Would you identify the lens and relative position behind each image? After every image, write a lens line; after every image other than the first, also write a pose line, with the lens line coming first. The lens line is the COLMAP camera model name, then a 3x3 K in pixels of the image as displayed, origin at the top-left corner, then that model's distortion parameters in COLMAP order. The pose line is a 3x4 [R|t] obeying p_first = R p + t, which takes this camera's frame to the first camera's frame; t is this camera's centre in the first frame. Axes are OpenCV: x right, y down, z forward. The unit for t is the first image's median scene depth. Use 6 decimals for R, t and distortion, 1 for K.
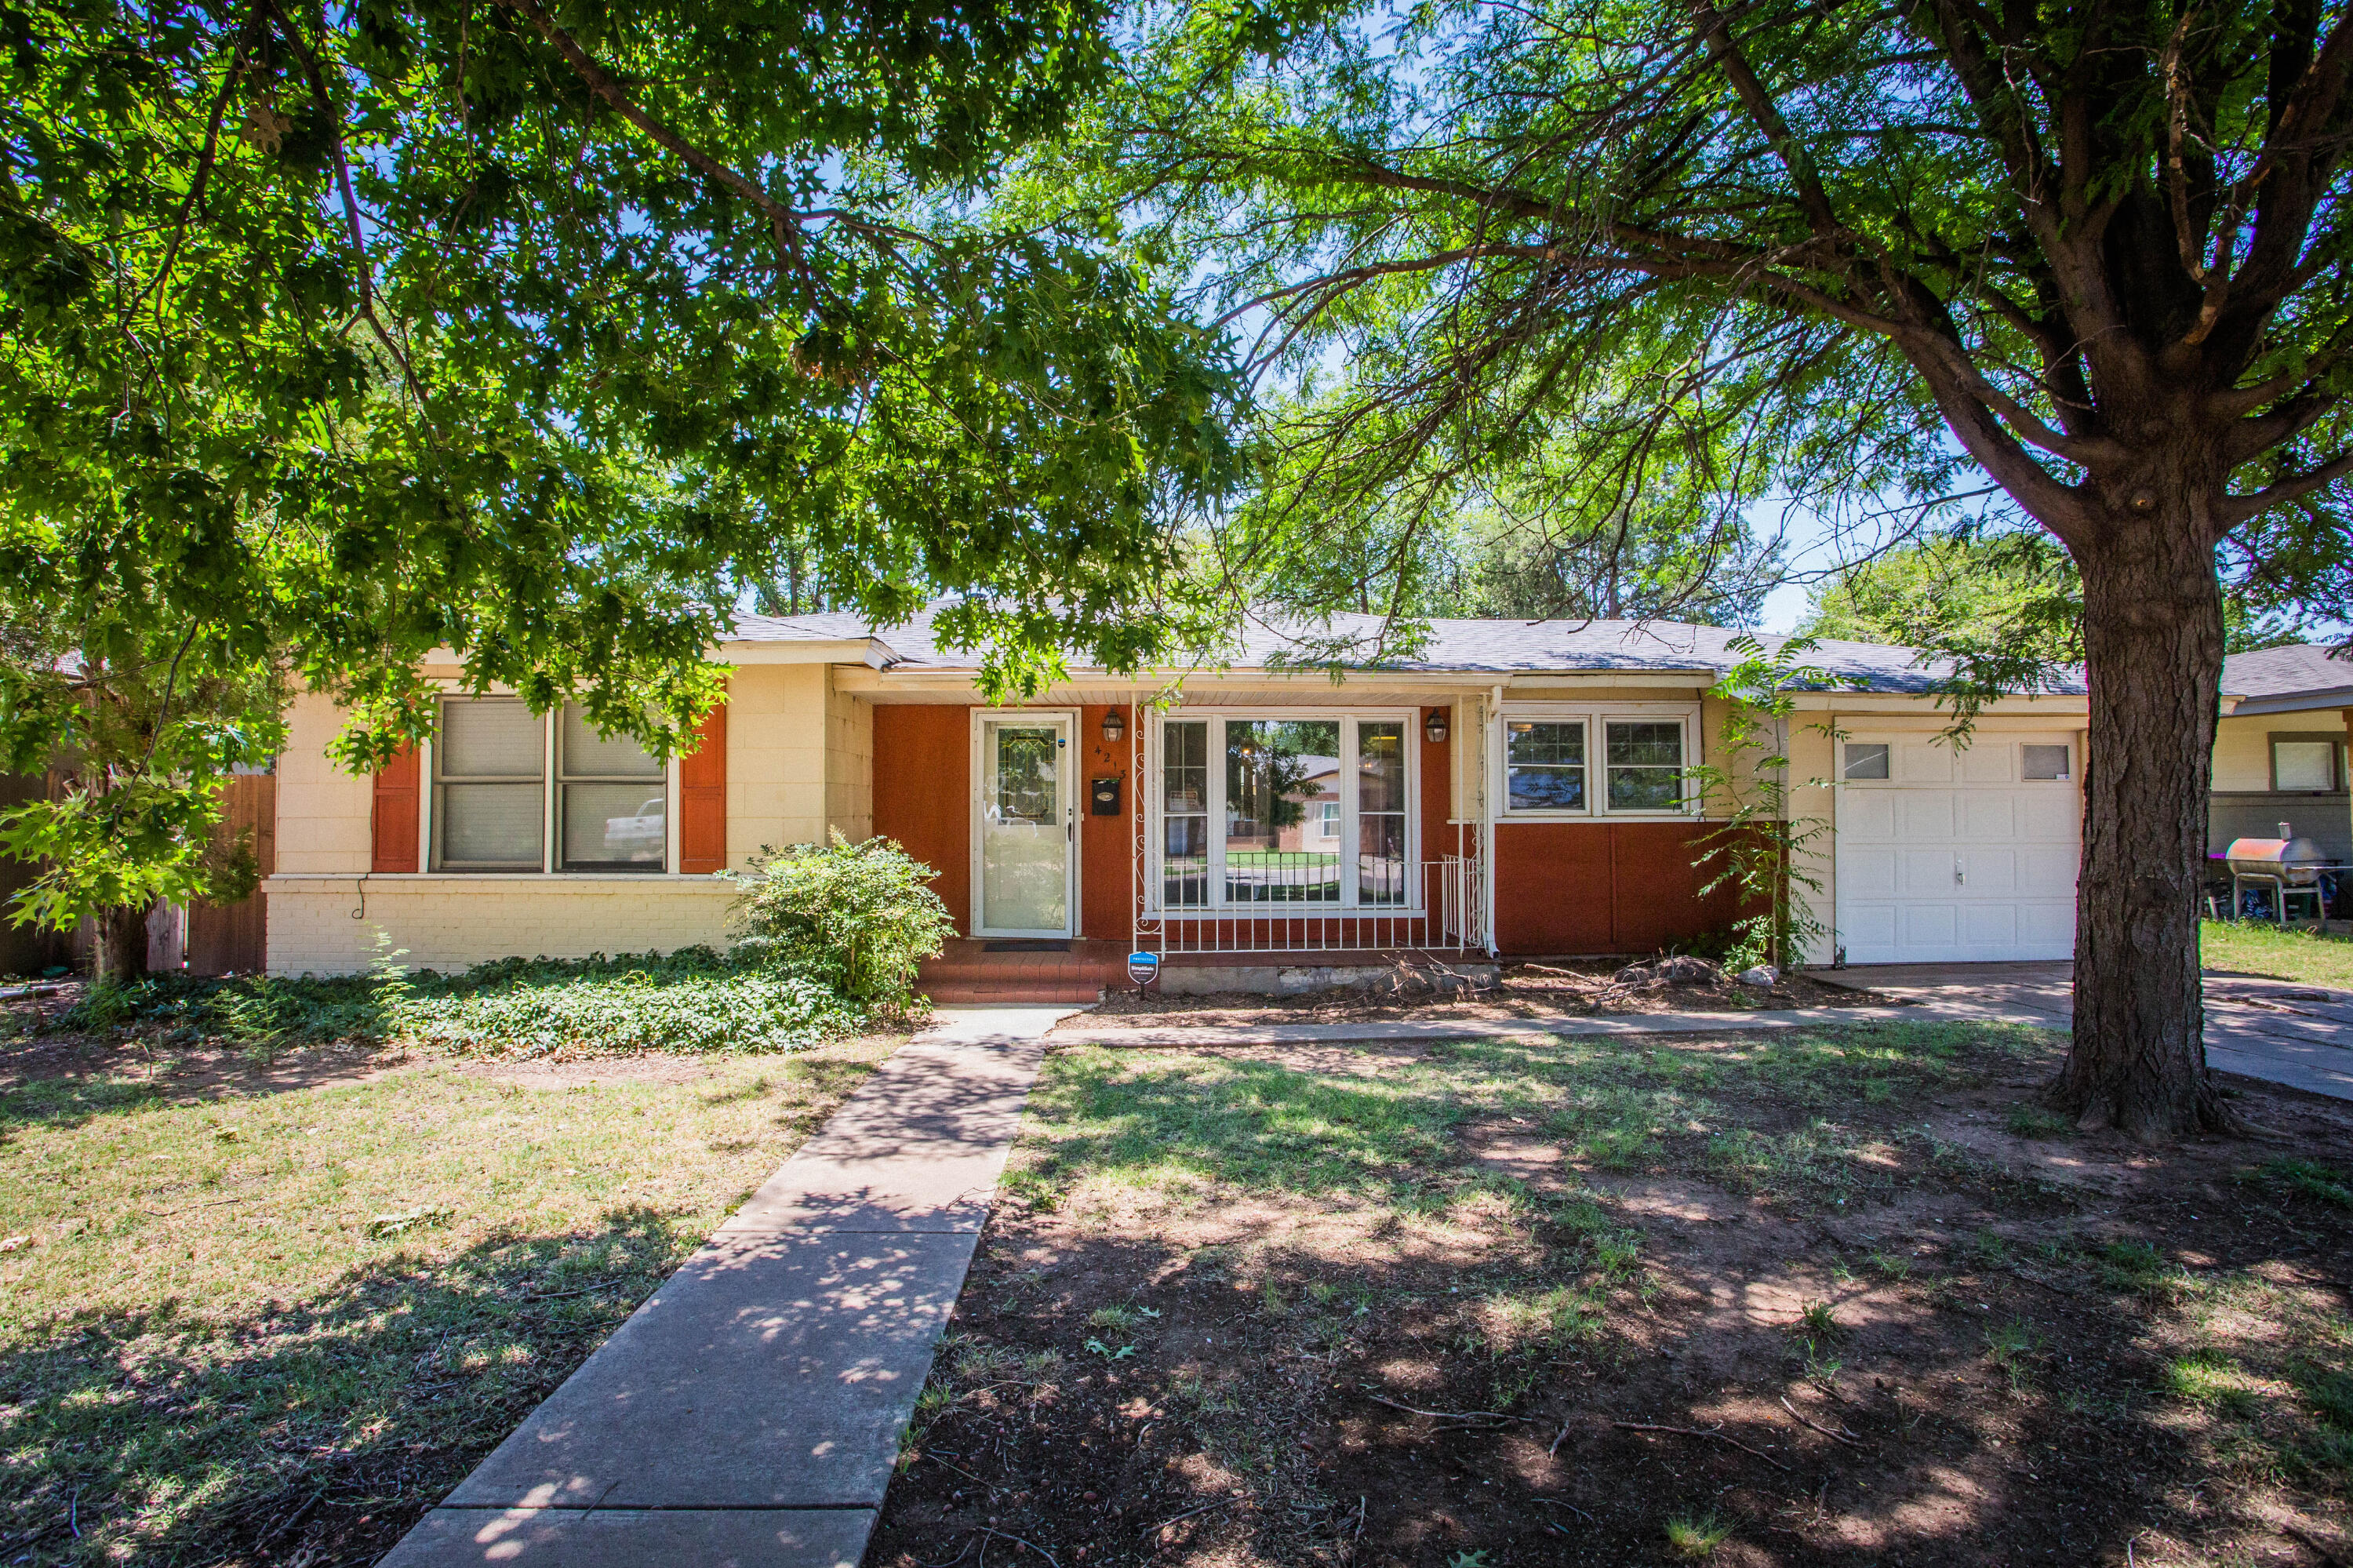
lens RADIAL K [[1137.3, 0, 1179.7], [0, 1137.3, 783.7], [0, 0, 1]] dist [-0.058901, 0.019684]
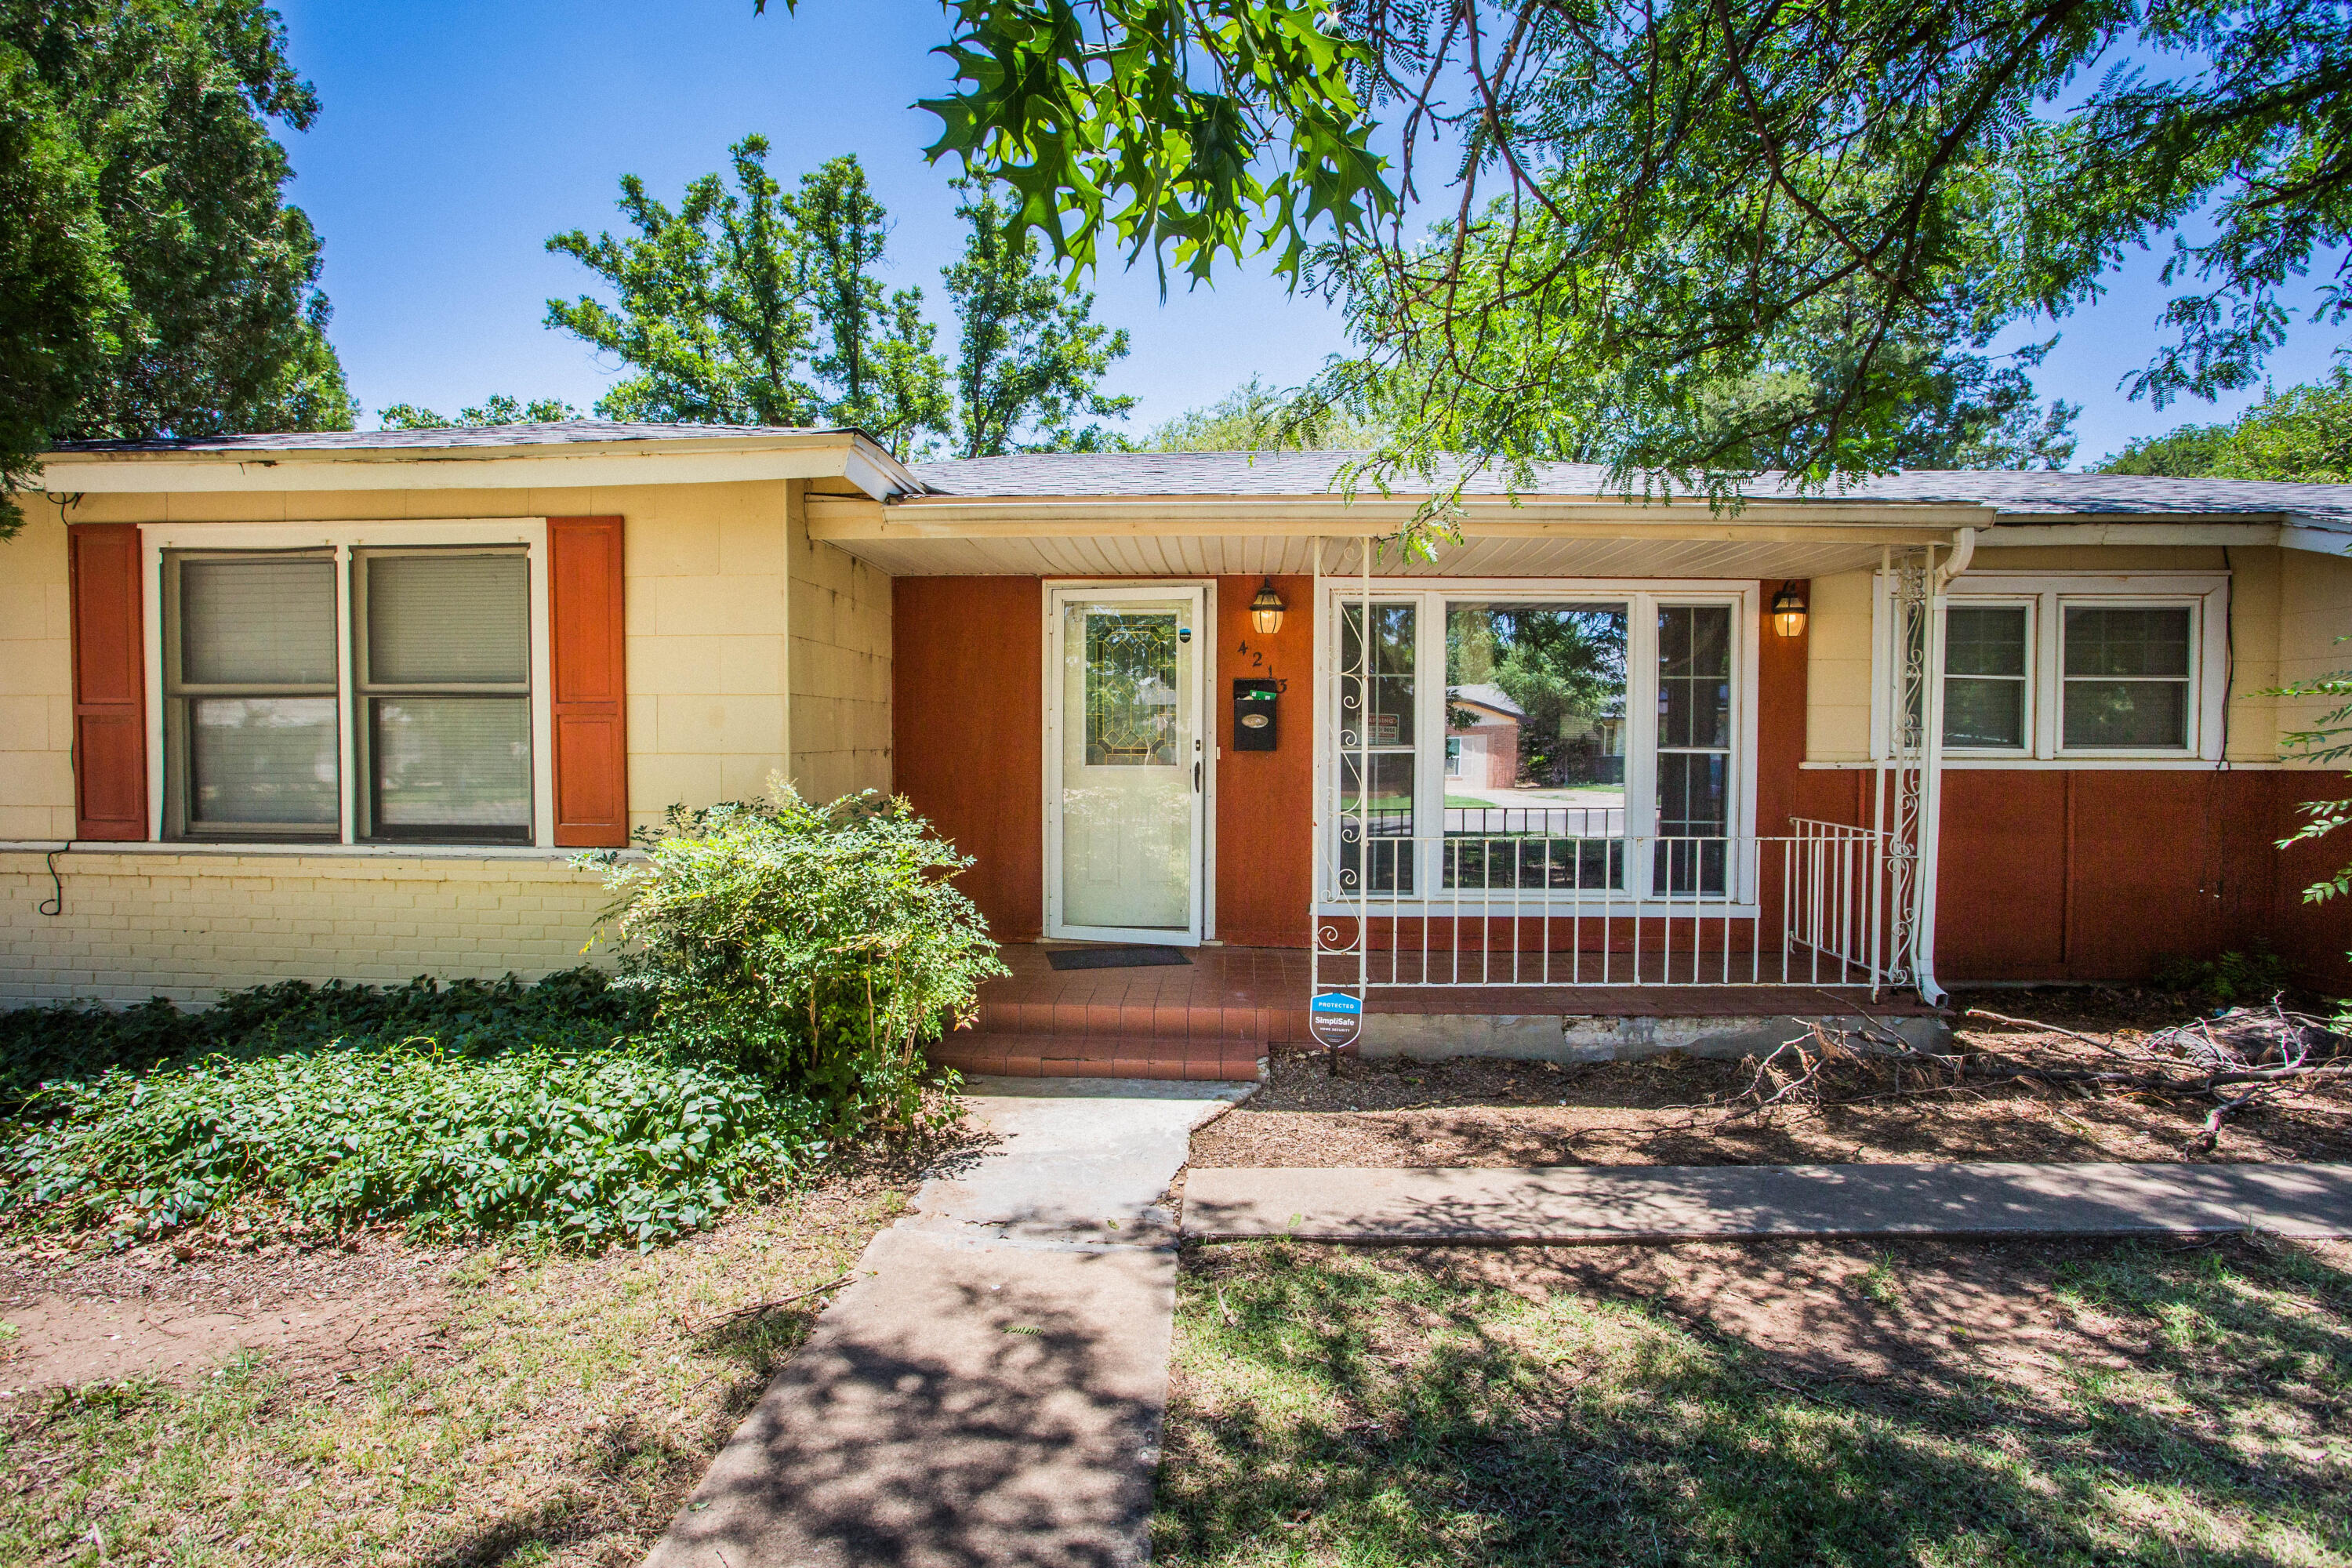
lens RADIAL K [[1136.7, 0, 1176.2], [0, 1136.7, 788.6], [0, 0, 1]] dist [-0.058901, 0.019684]
pose [[0.996540, 0.009204, -0.082603, -0.066814], [-0.003815, 0.997867, 0.065171, 0.009214], [0.083026, -0.064630, 0.994449, 0.438670]]
